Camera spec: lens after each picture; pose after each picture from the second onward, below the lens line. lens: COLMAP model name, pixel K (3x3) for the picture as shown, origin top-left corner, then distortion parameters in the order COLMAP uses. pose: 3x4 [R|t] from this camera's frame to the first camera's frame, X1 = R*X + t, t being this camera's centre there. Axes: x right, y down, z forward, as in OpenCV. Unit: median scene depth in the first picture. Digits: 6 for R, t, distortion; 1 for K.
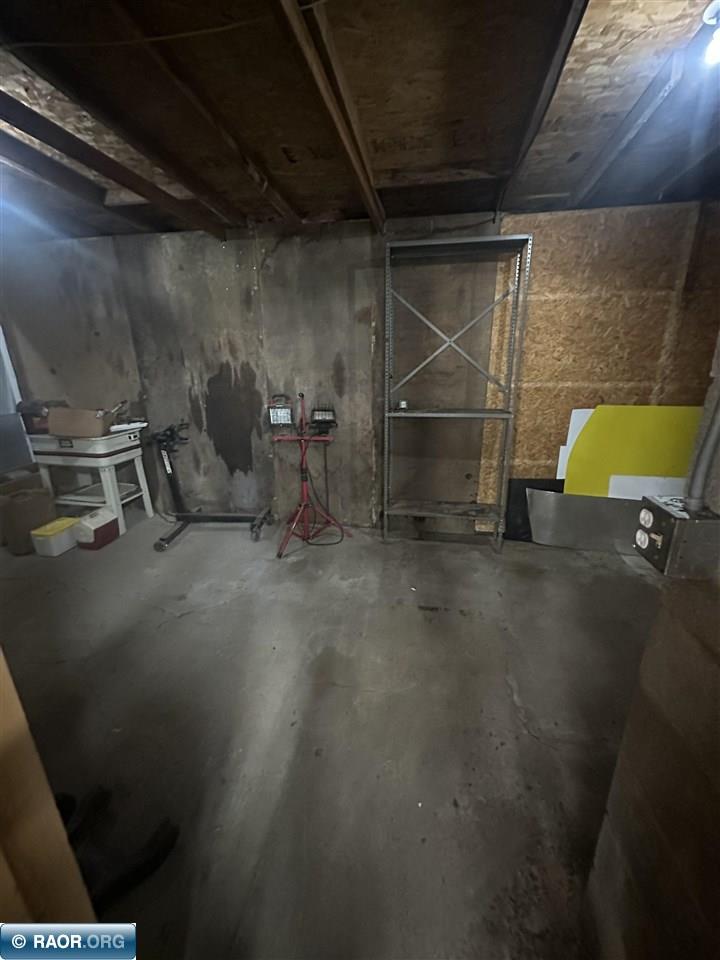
lens RADIAL K [[384.6, 0, 361.2], [0, 384.6, 480.2], [0, 0, 1]] dist [-0.002539, -0.000385]
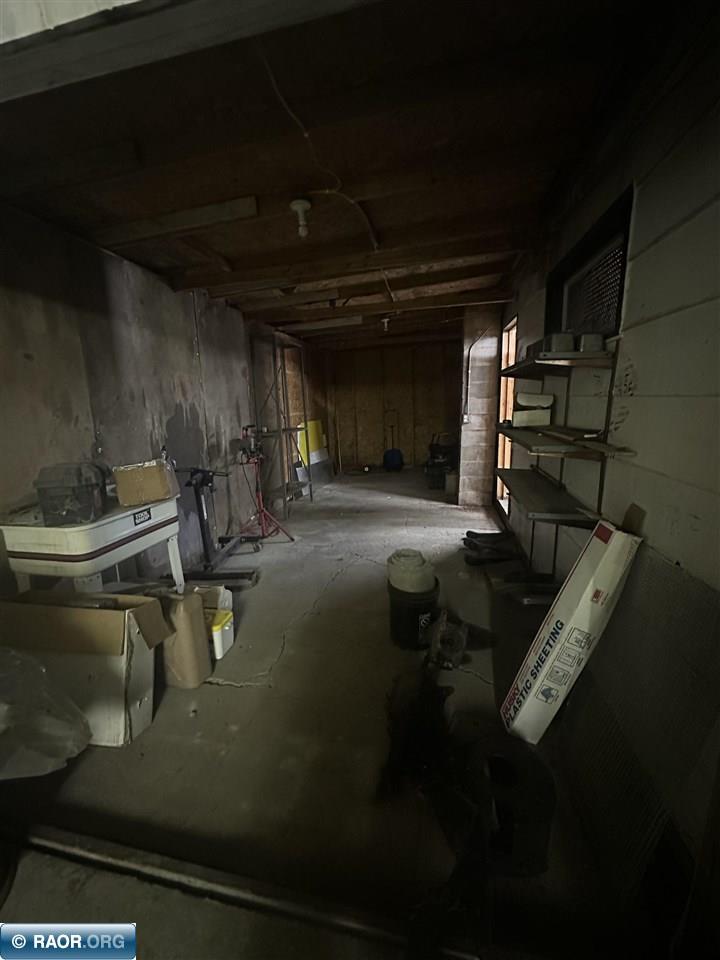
lens RADIAL K [[384.6, 0, 354.1], [0, 384.6, 480.8], [0, 0, 1]] dist [-0.002539, -0.000385]
pose [[0.021543, -0.186503, 0.982218, -1.354969], [0.339563, 0.925410, 0.168268, -0.135163], [-0.940337, 0.329900, 0.083266, 0.560202]]
